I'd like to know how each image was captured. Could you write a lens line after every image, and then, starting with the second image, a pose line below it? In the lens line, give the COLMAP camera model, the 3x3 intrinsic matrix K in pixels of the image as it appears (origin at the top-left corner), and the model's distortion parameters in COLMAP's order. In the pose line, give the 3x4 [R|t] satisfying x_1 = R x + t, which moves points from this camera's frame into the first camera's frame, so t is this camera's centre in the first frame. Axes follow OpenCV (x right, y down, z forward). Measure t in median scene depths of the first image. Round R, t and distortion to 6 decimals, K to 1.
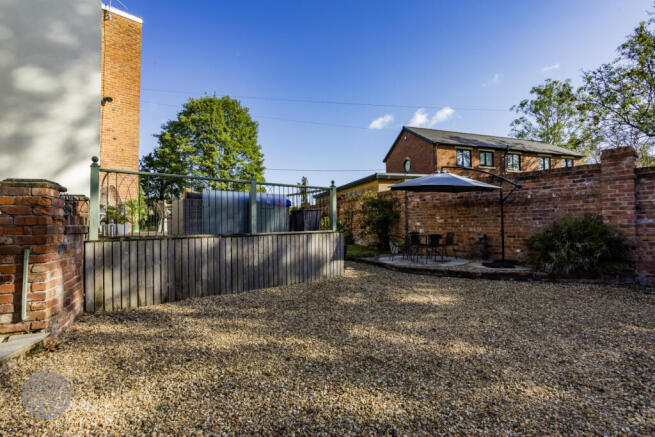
lens RADIAL K [[318.8, 0, 329.2], [0, 318.8, 209.7], [0, 0, 1]] dist [-0.002940, 0.023104]
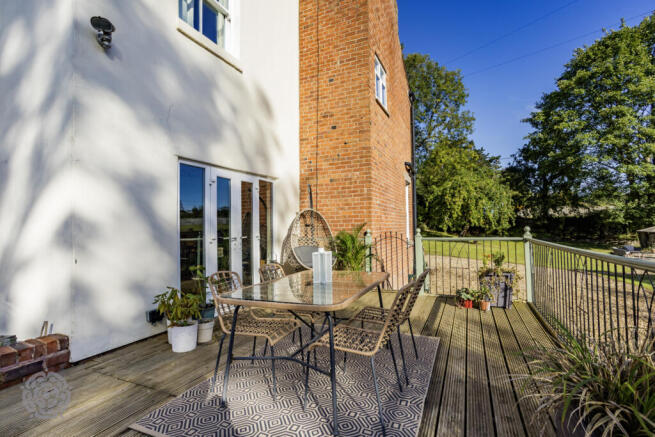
lens RADIAL K [[318.8, 0, 329.2], [0, 318.8, 209.7], [0, 0, 1]] dist [-0.002940, 0.023104]
pose [[0.421538, -0.048697, -0.905502, -0.186441], [0.056742, 0.998017, -0.027257, -0.069293], [0.905034, -0.039890, 0.423465, 0.902071]]
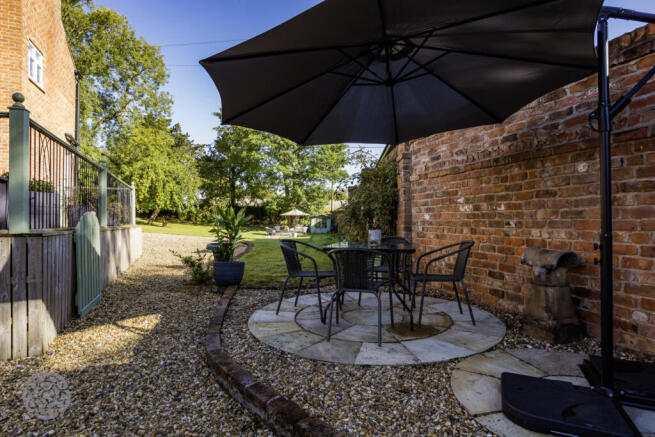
lens RADIAL K [[378.0, 0, 327.5], [0, 378.0, 218.5], [0, 0, 1]] dist [-0.033225, 0.026129]
pose [[0.936207, 0.006022, -0.351398, 0.394285], [0.010053, 0.998985, 0.043904, 0.028649], [0.351306, -0.044636, 0.935196, 0.595658]]
